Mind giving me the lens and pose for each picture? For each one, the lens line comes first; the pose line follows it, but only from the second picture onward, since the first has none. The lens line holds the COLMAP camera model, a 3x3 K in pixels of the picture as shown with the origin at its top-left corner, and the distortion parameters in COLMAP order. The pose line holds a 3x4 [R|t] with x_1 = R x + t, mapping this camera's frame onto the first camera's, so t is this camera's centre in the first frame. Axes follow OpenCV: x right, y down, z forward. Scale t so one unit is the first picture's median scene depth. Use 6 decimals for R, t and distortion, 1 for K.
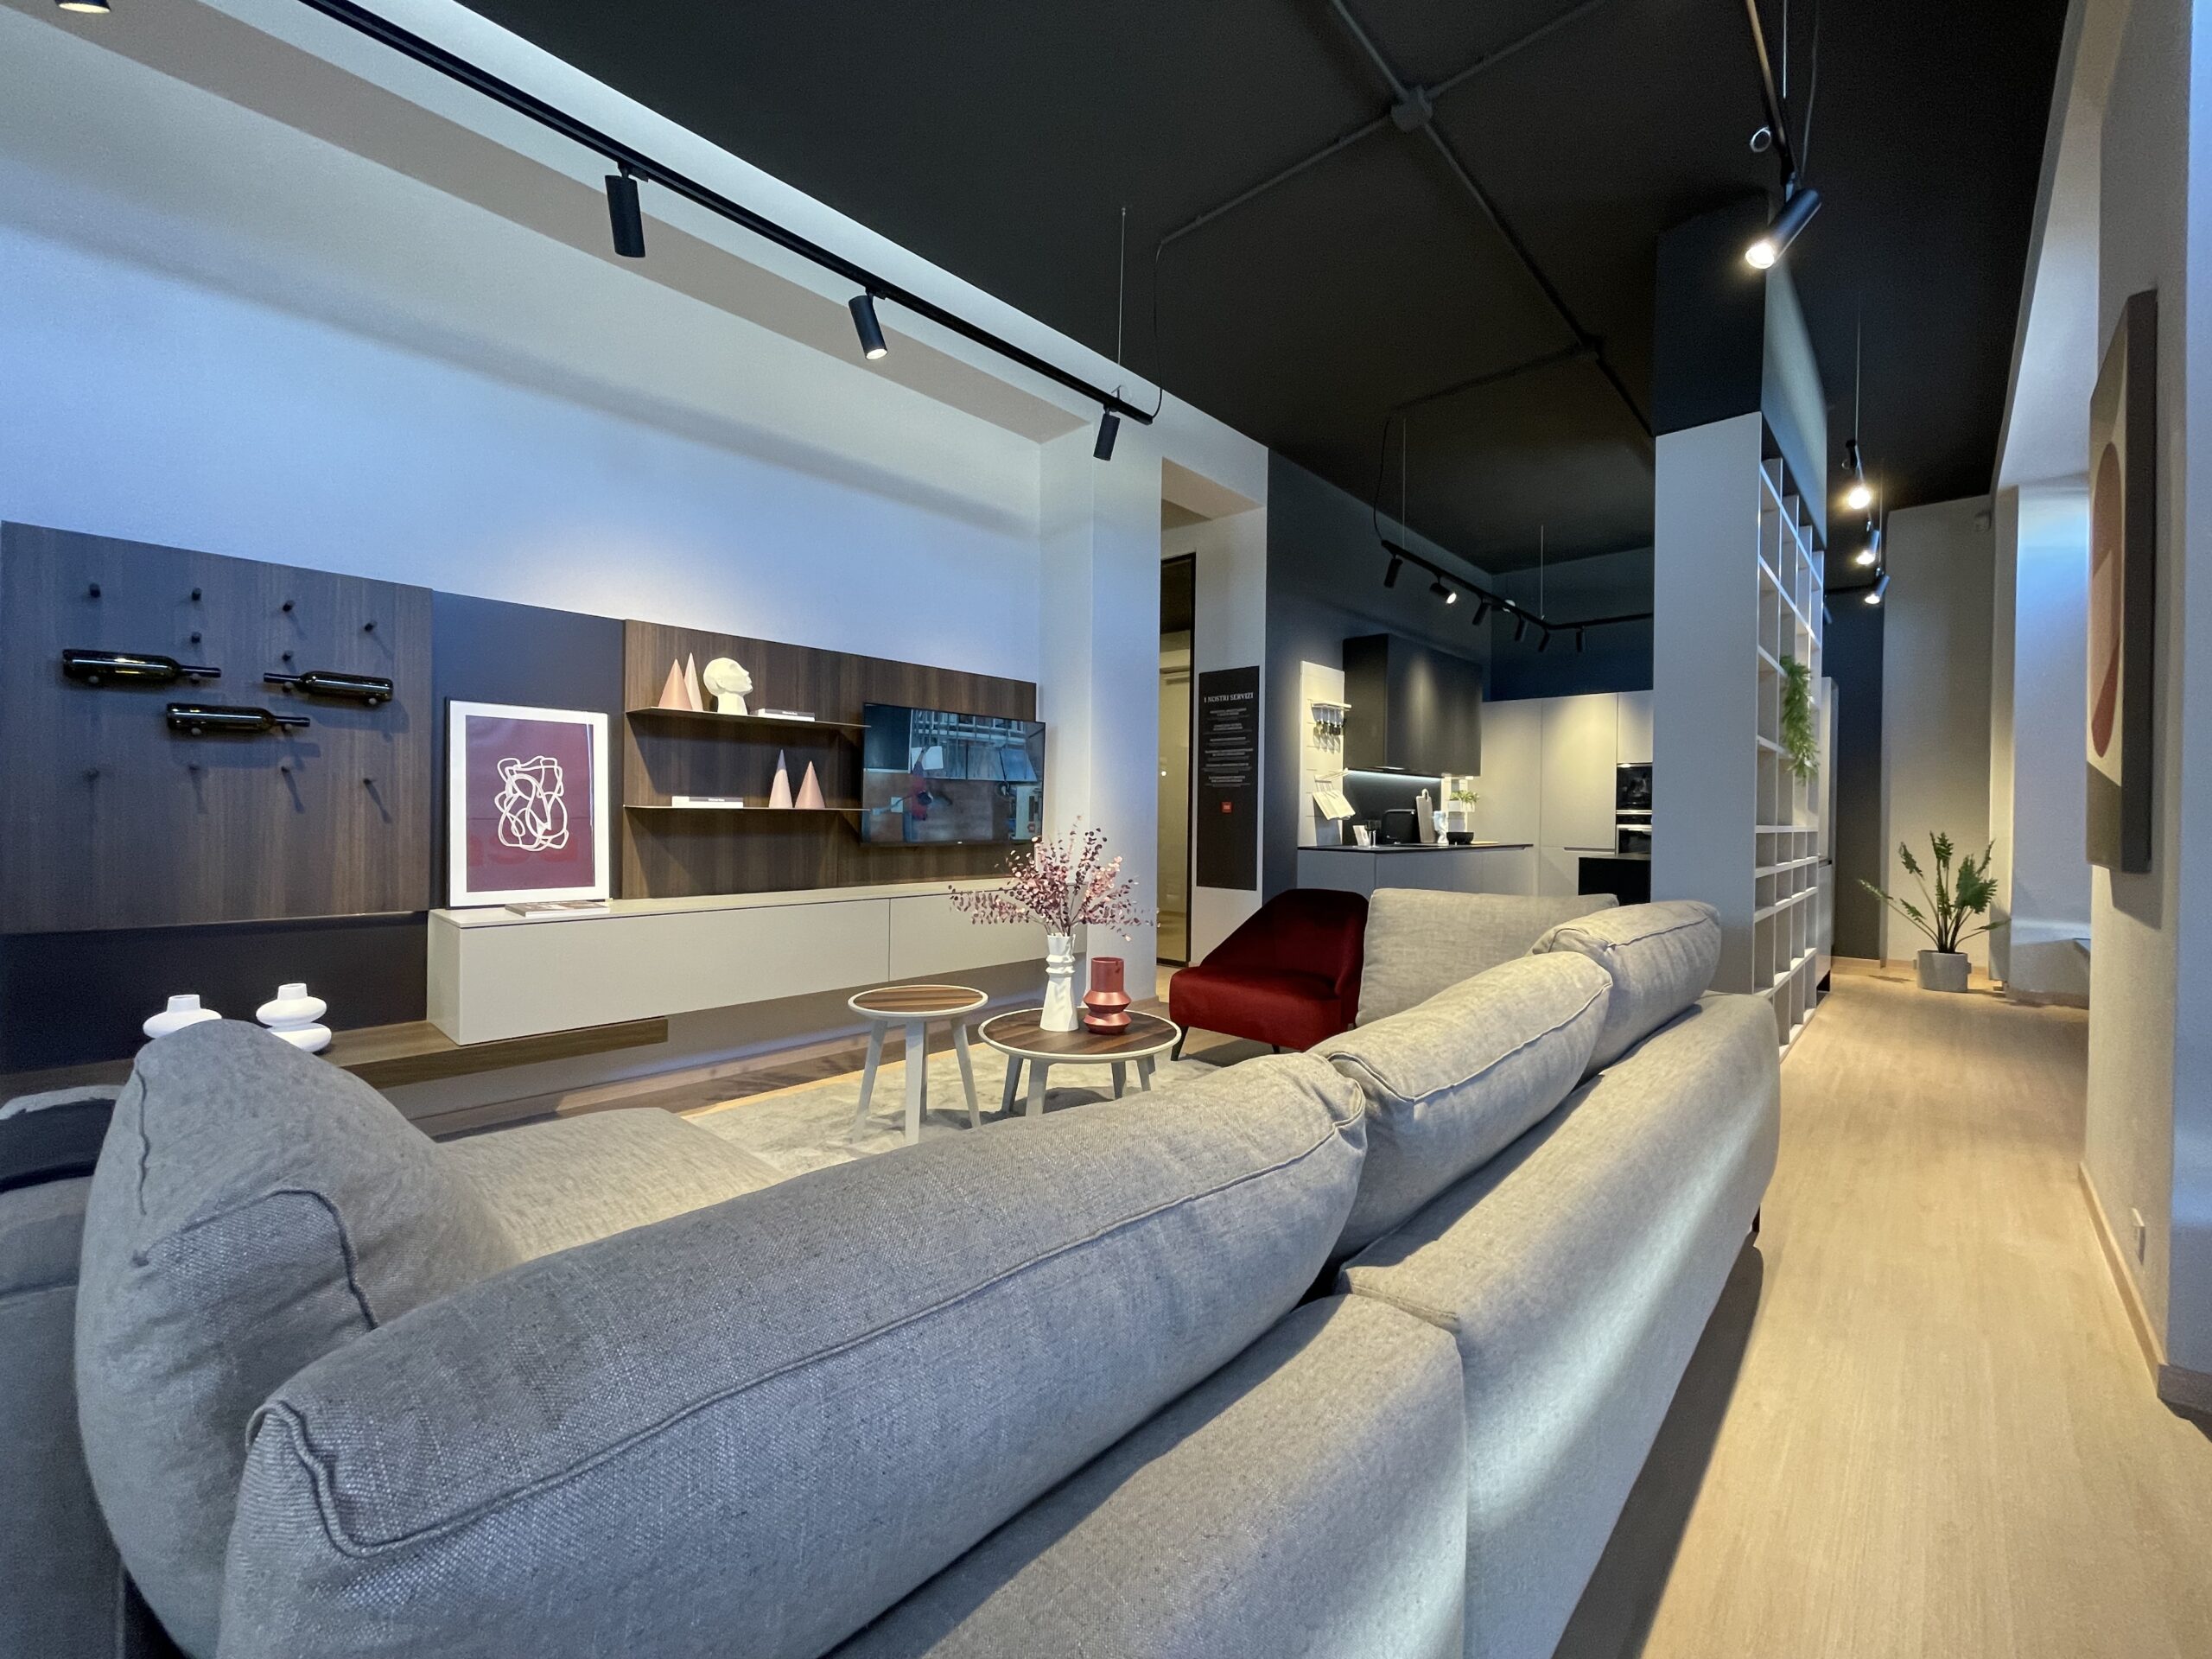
lens RADIAL K [[907.0, 0, 1106.0], [0, 907.0, 829.5], [0, 0, 1]] dist [0.000591, 0.000105]
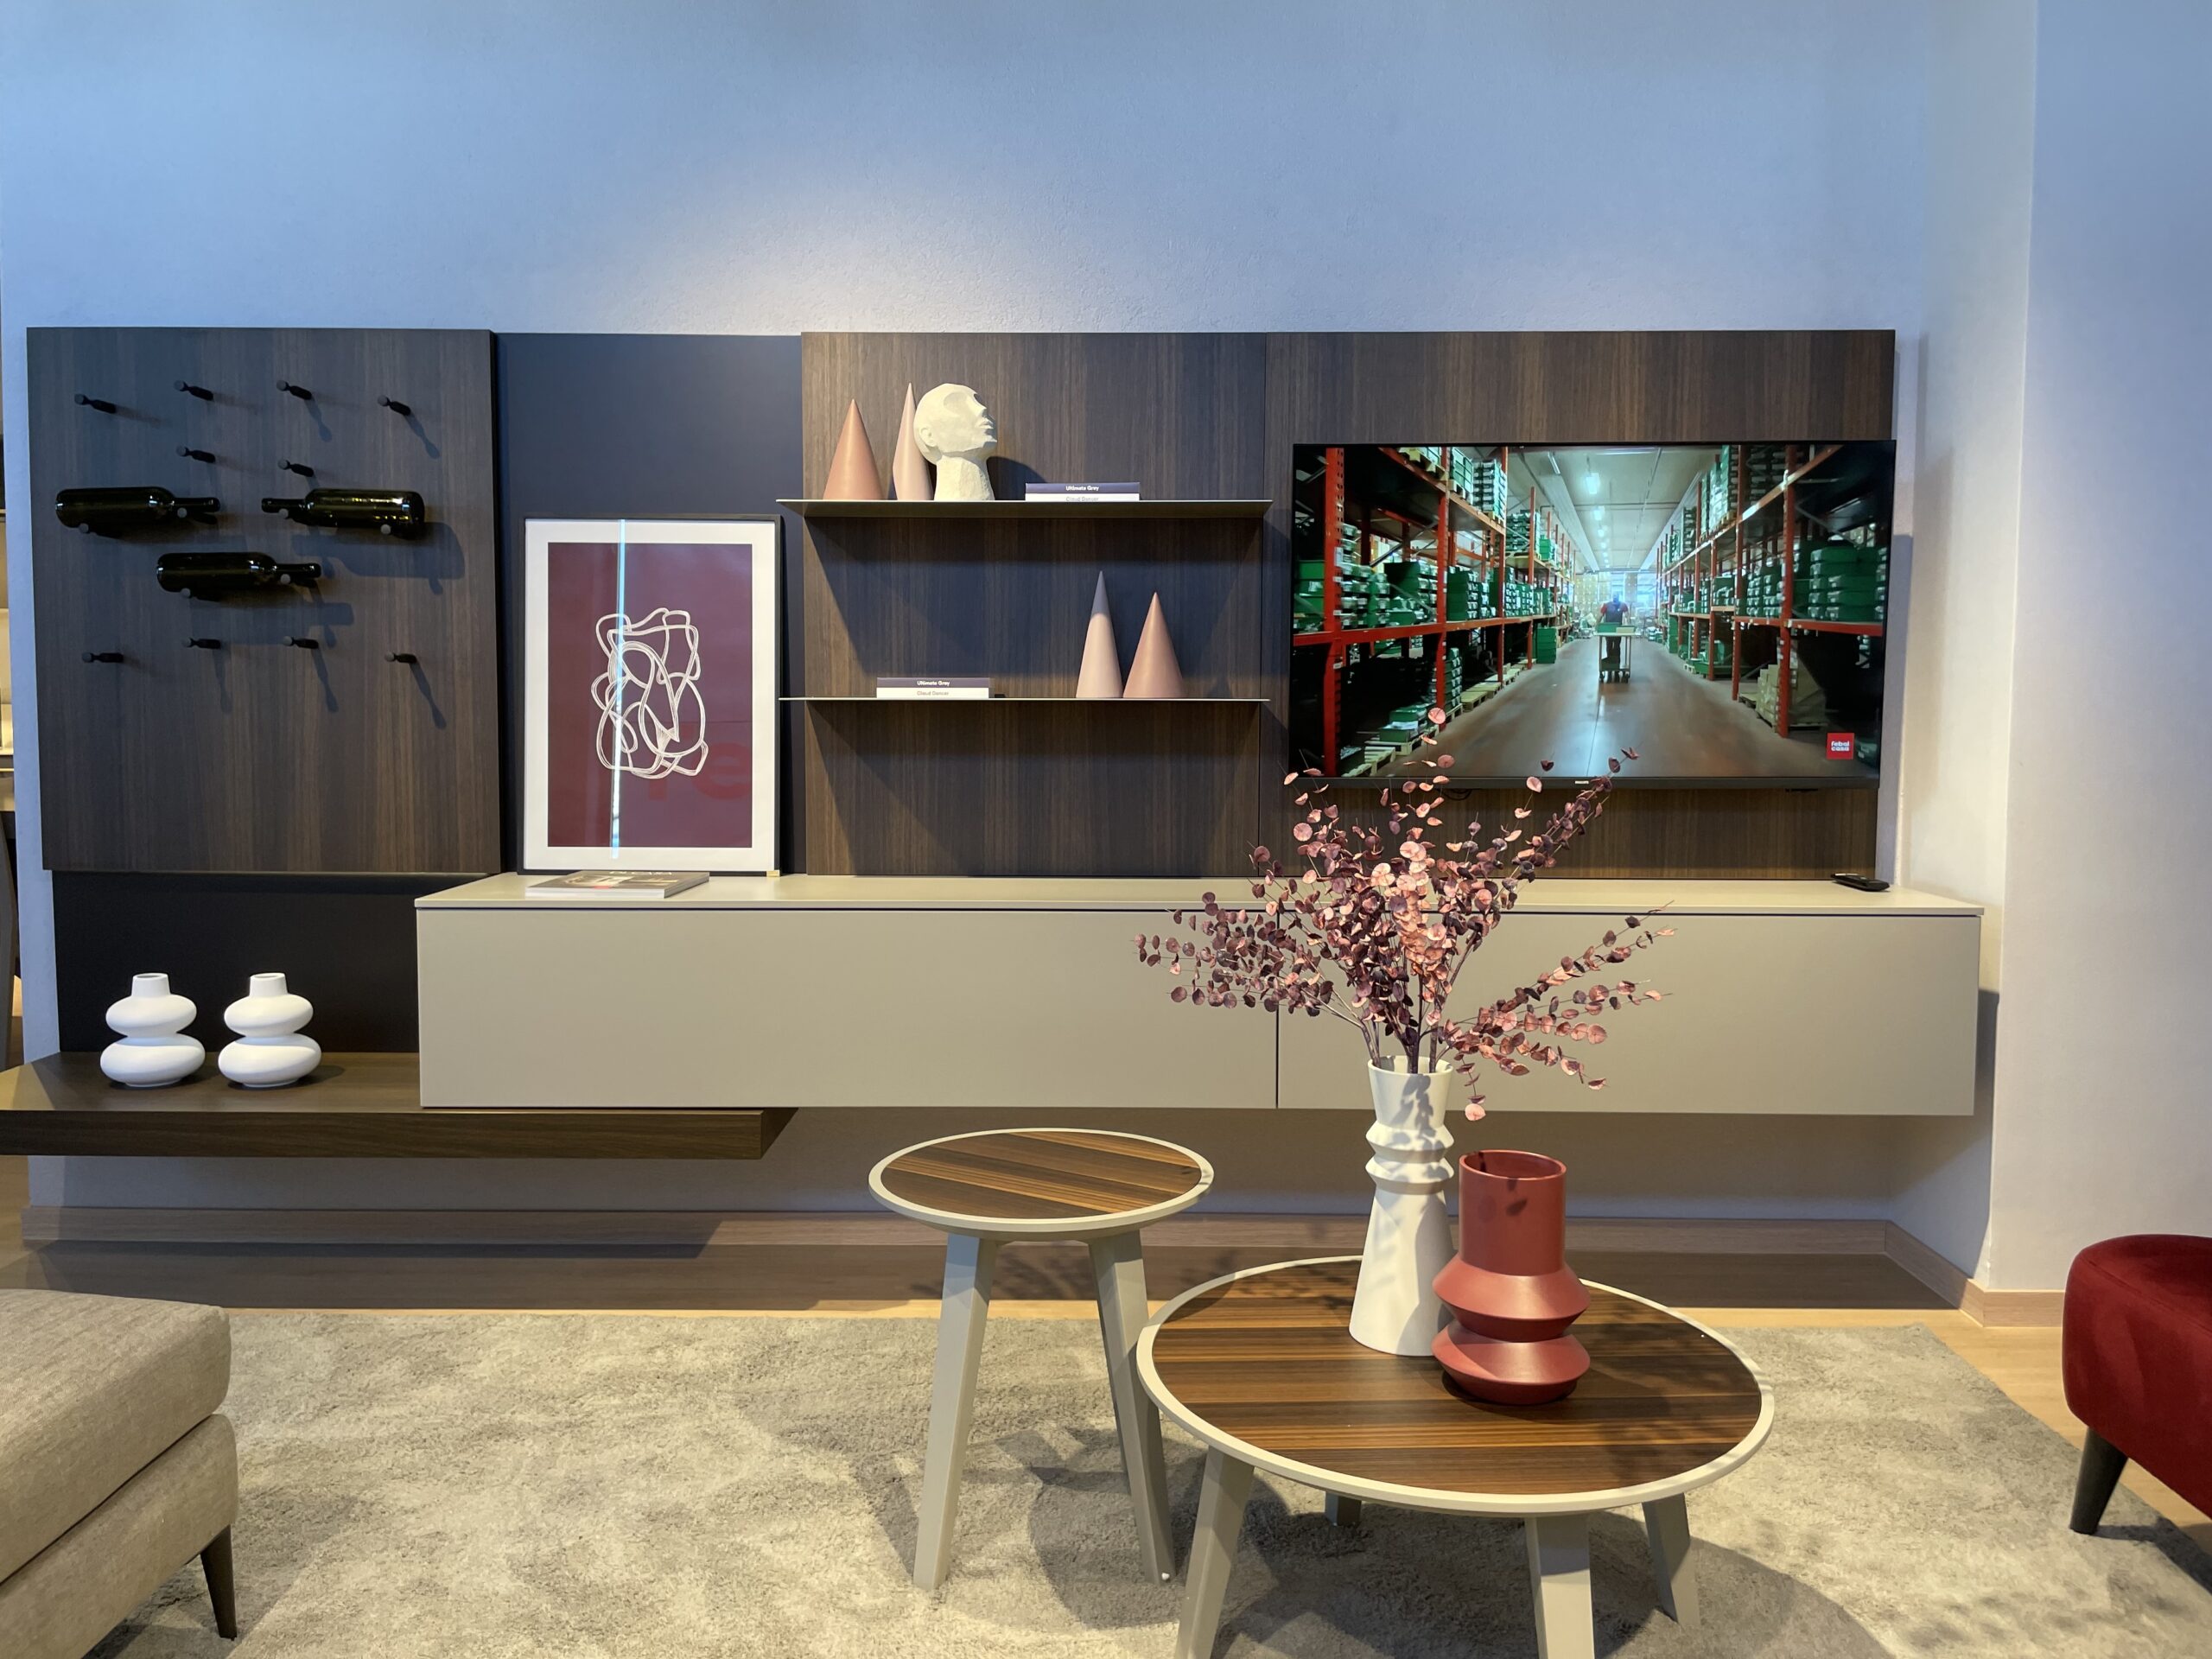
lens RADIAL K [[1749.6, 0, 1106.0], [0, 1749.6, 829.5], [0, 0, 1]] dist [0.098225, -0.165993]
pose [[0.665682, 0.051357, -0.744467, 0.360285], [-0.008837, 0.998102, 0.060952, -0.013745], [0.746184, -0.033996, 0.664872, 0.476569]]
